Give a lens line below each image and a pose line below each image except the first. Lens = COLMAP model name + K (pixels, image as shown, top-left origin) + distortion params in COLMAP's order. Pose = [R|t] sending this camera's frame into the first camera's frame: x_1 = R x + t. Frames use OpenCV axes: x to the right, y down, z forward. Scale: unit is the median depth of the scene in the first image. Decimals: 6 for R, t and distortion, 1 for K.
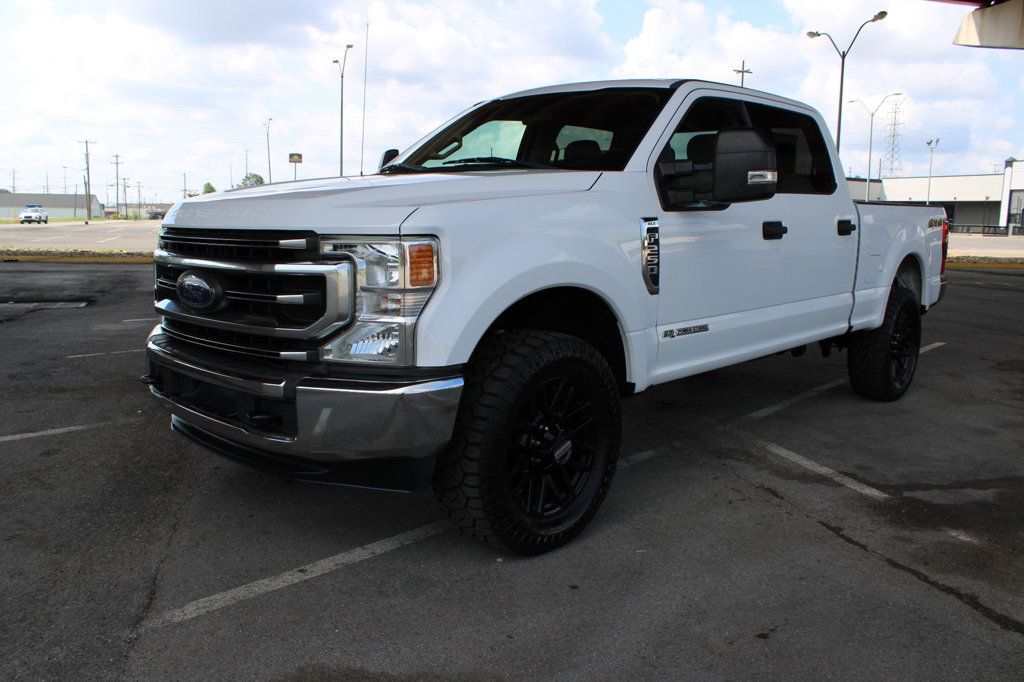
lens RADIAL K [[848.4, 0, 505.0], [0, 848.4, 343.5], [0, 0, 1]] dist [-0.144568, 0.117098]
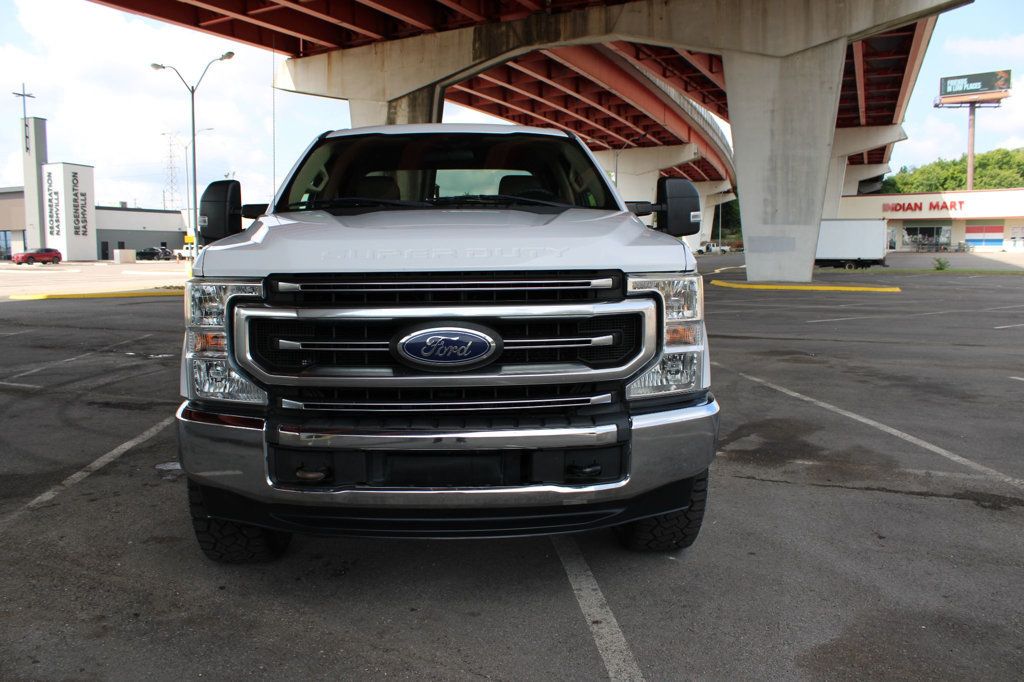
lens RADIAL K [[848.4, 0, 511.1], [0, 848.4, 342.4], [0, 0, 1]] dist [-0.144568, 0.117098]
pose [[0.686616, -0.098314, 0.720343, -0.938915], [0.125935, 0.991920, 0.015341, -0.072169], [-0.716030, 0.080183, 0.693449, 0.363731]]
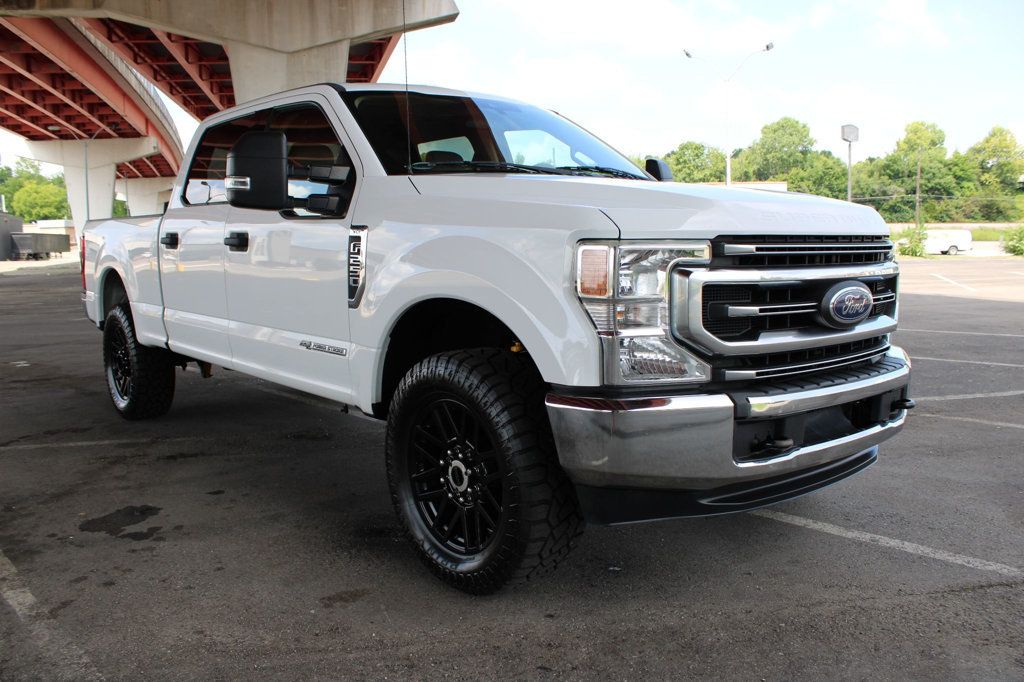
lens RADIAL K [[848.4, 0, 514.6], [0, 848.4, 347.3], [0, 0, 1]] dist [-0.144568, 0.117098]
pose [[0.118964, -0.139533, 0.983045, -1.297854], [0.164487, 0.979165, 0.119077, -0.182983], [-0.979179, 0.147532, 0.139437, 1.234395]]
